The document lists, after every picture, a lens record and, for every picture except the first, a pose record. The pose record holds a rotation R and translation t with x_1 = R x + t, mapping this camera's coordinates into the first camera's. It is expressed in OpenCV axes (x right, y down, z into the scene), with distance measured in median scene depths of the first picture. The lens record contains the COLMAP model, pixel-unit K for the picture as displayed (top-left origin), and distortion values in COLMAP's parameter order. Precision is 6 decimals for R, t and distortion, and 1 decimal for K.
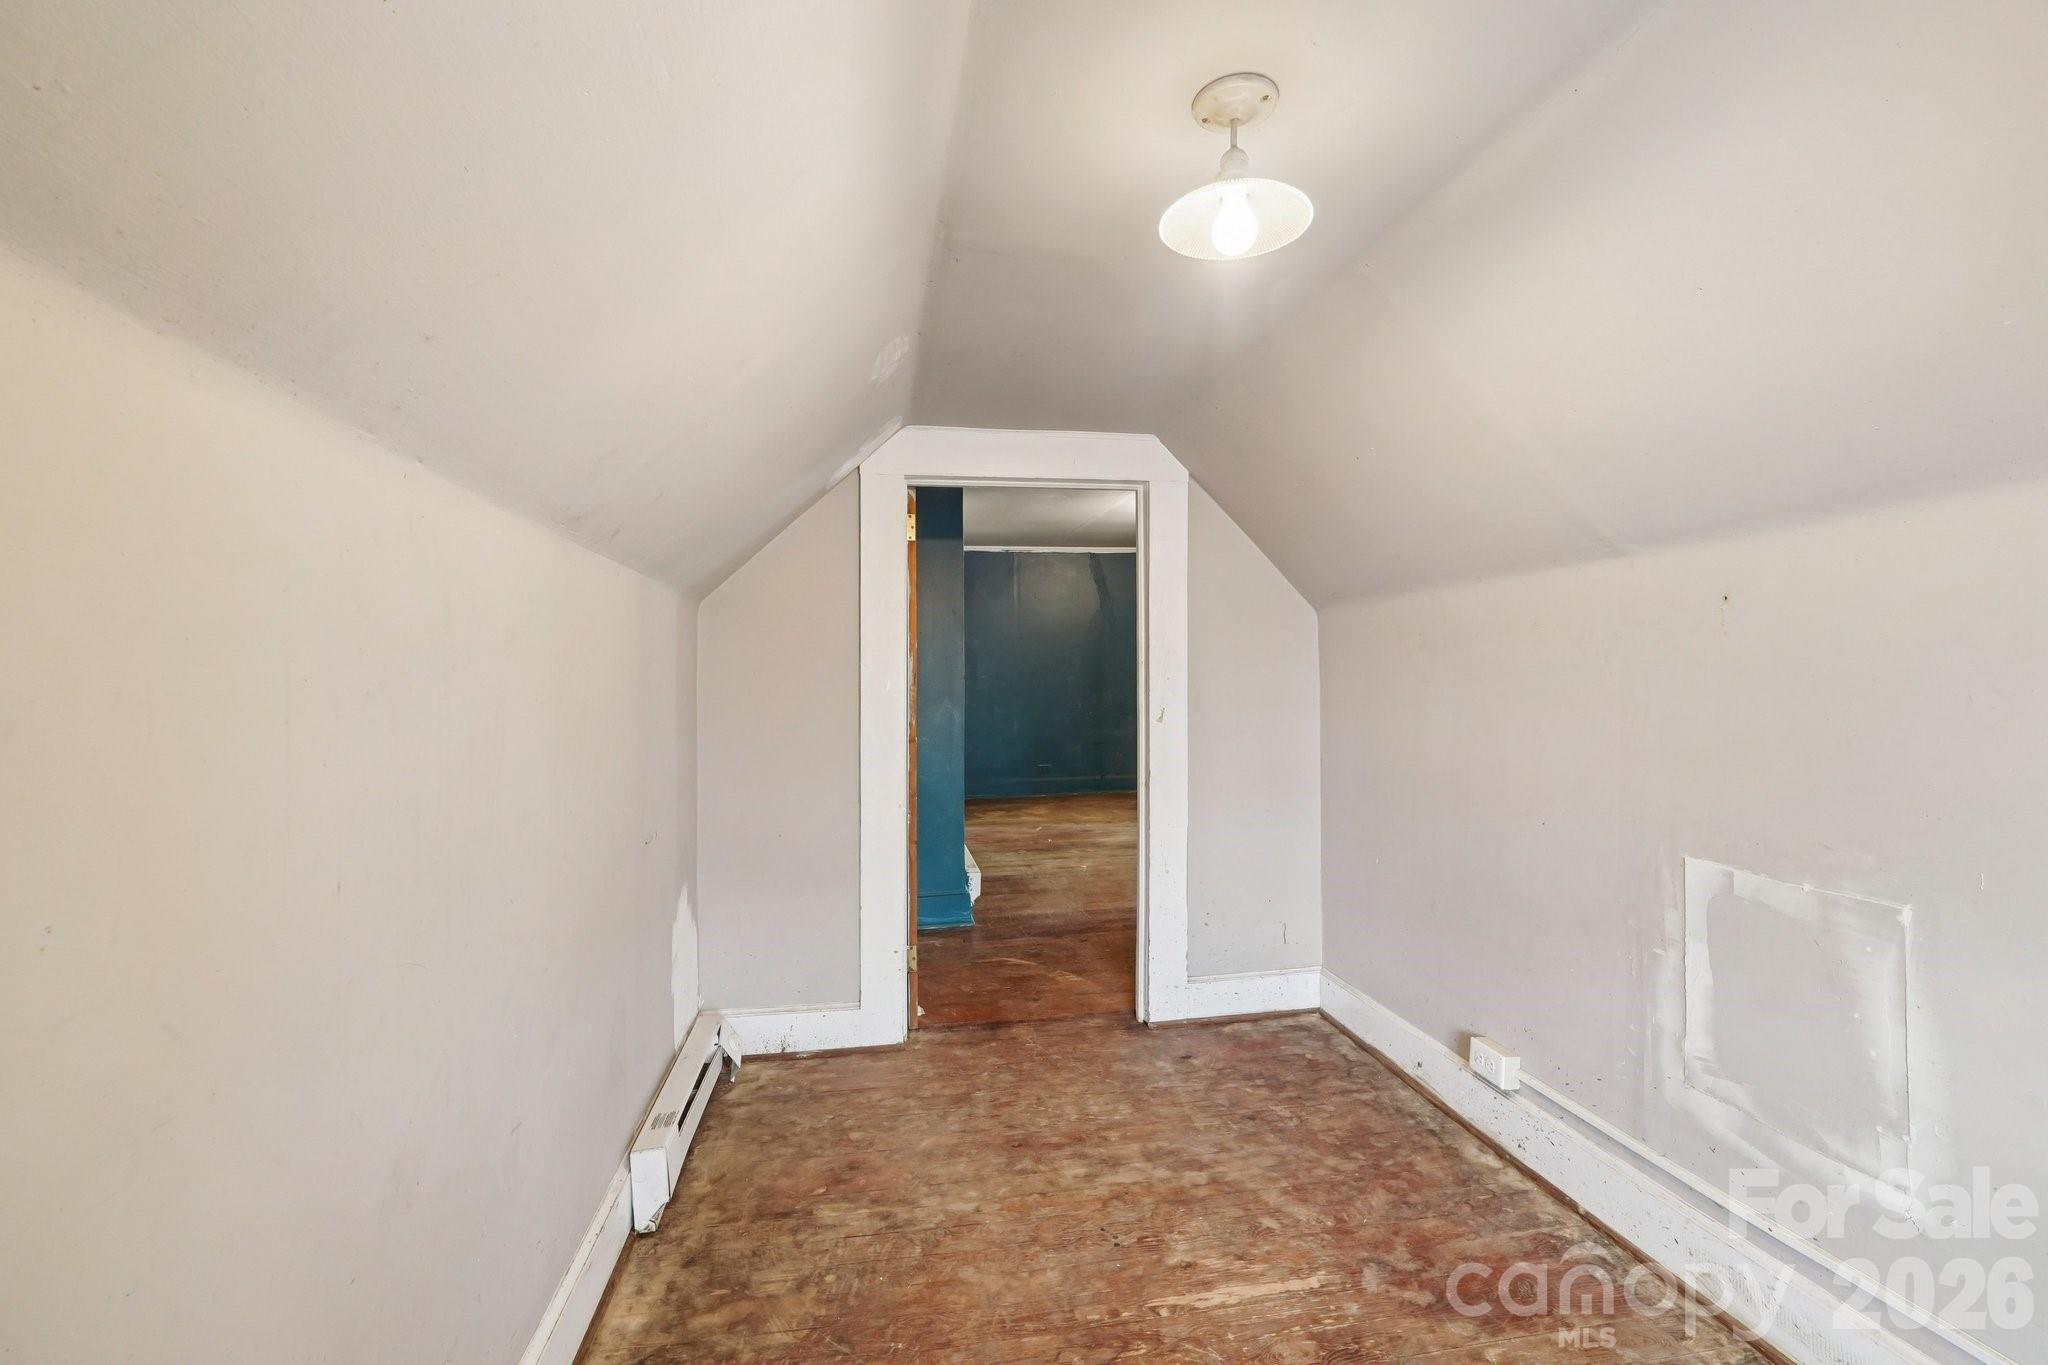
lens RADIAL K [[883.1, 0, 1022.0], [0, 883.1, 672.9], [0, 0, 1]] dist [-0.018823, 0.009235]
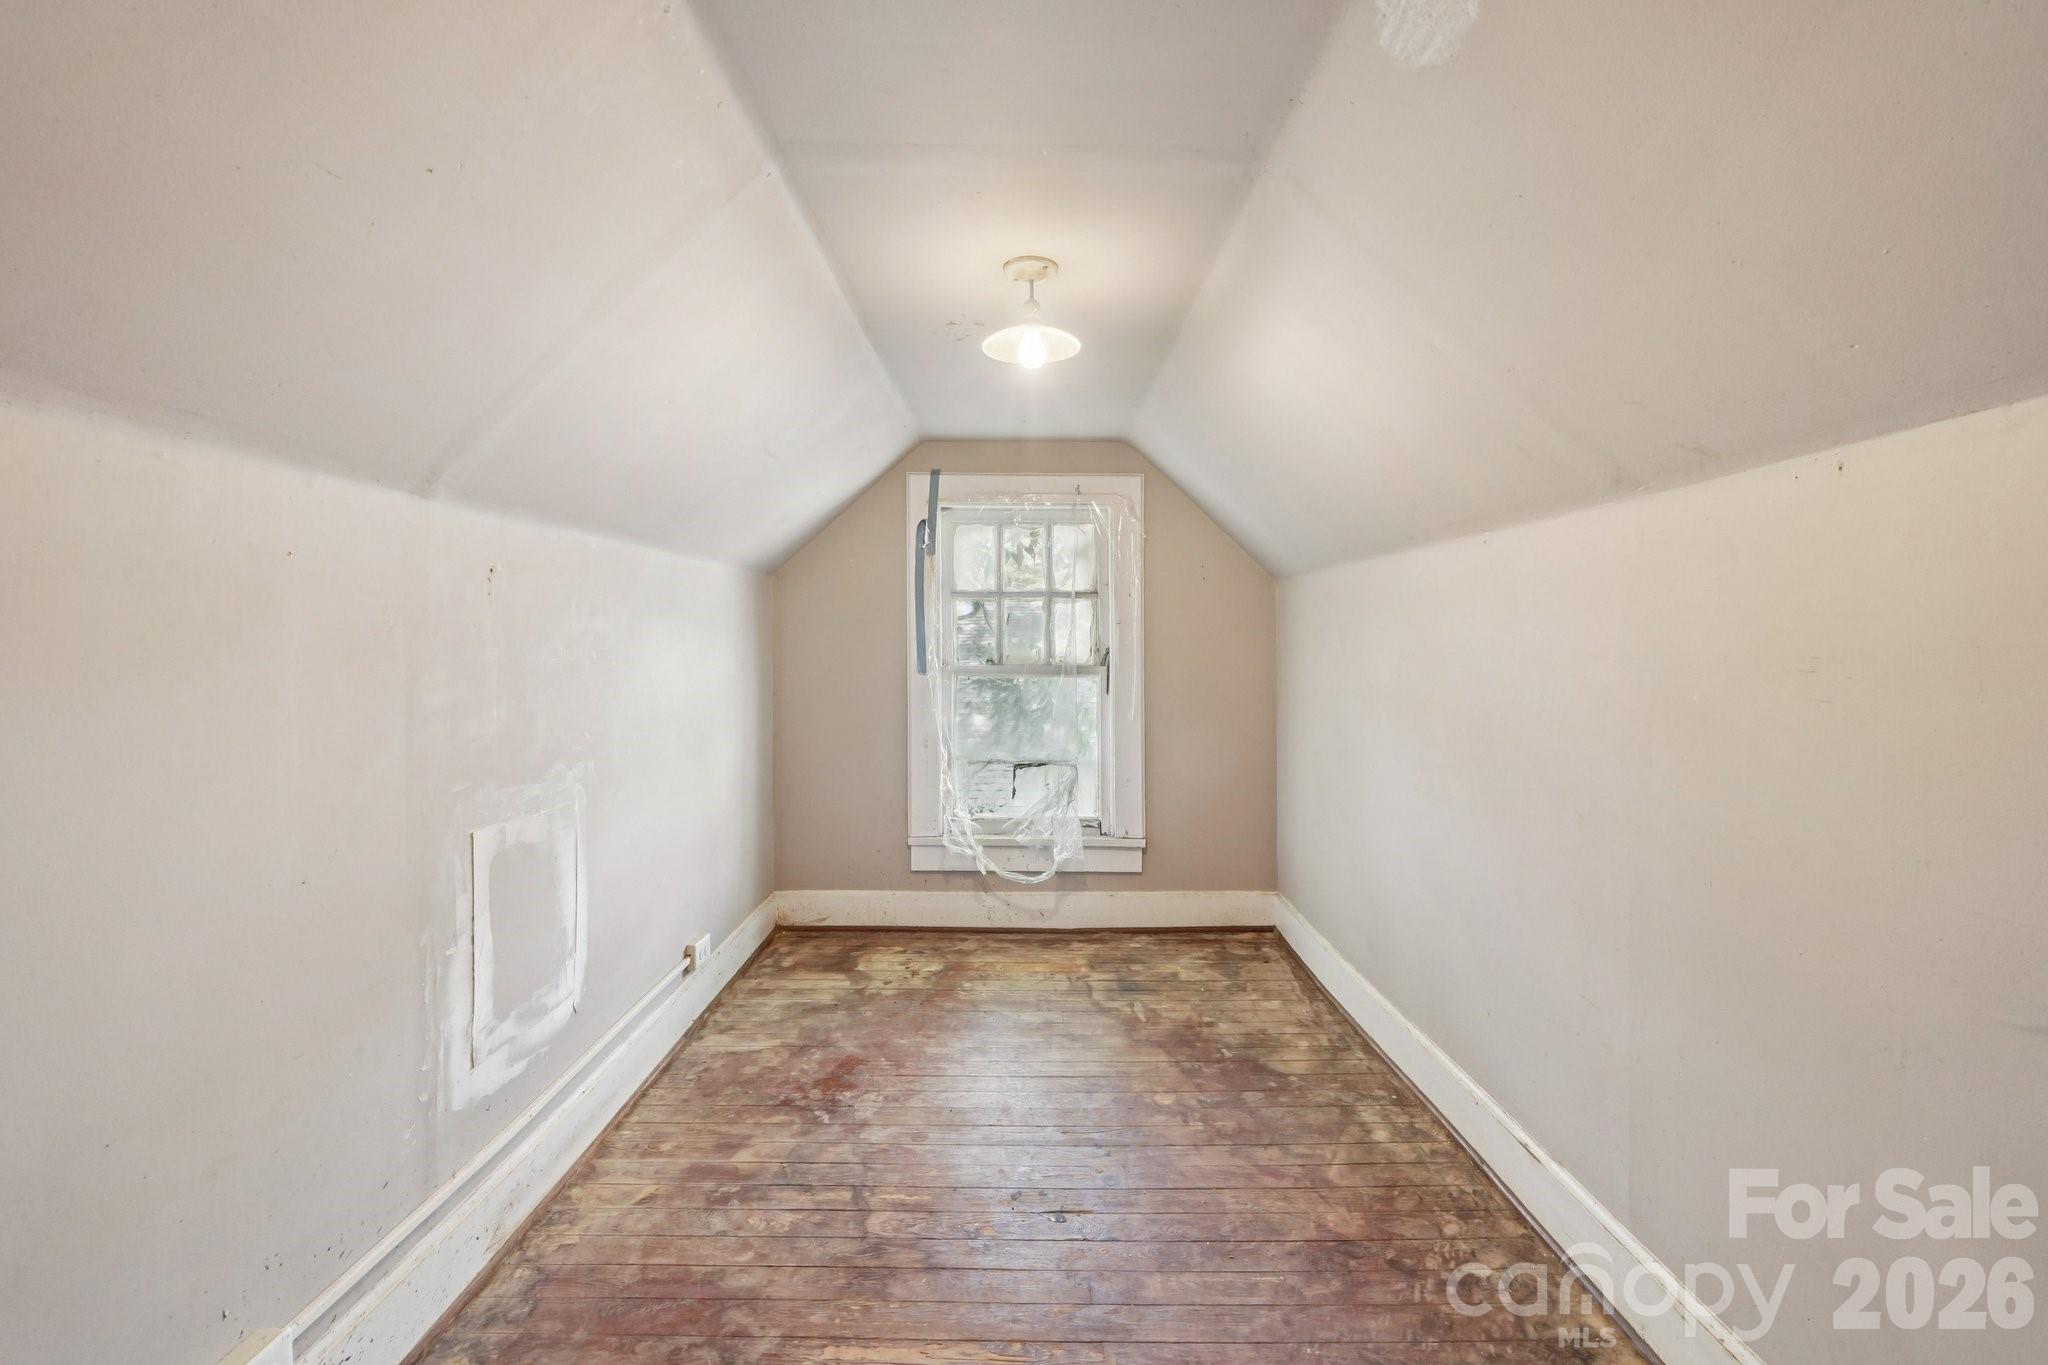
lens RADIAL K [[883.1, 0, 1022.0], [0, 883.1, 672.9], [0, 0, 1]] dist [-0.018823, 0.009235]
pose [[-0.985257, -0.000132, 0.171083, 0.002417], [0.001762, 0.999939, 0.010919, 0.027173], [-0.171073, 0.011059, -0.985196, 1.880933]]
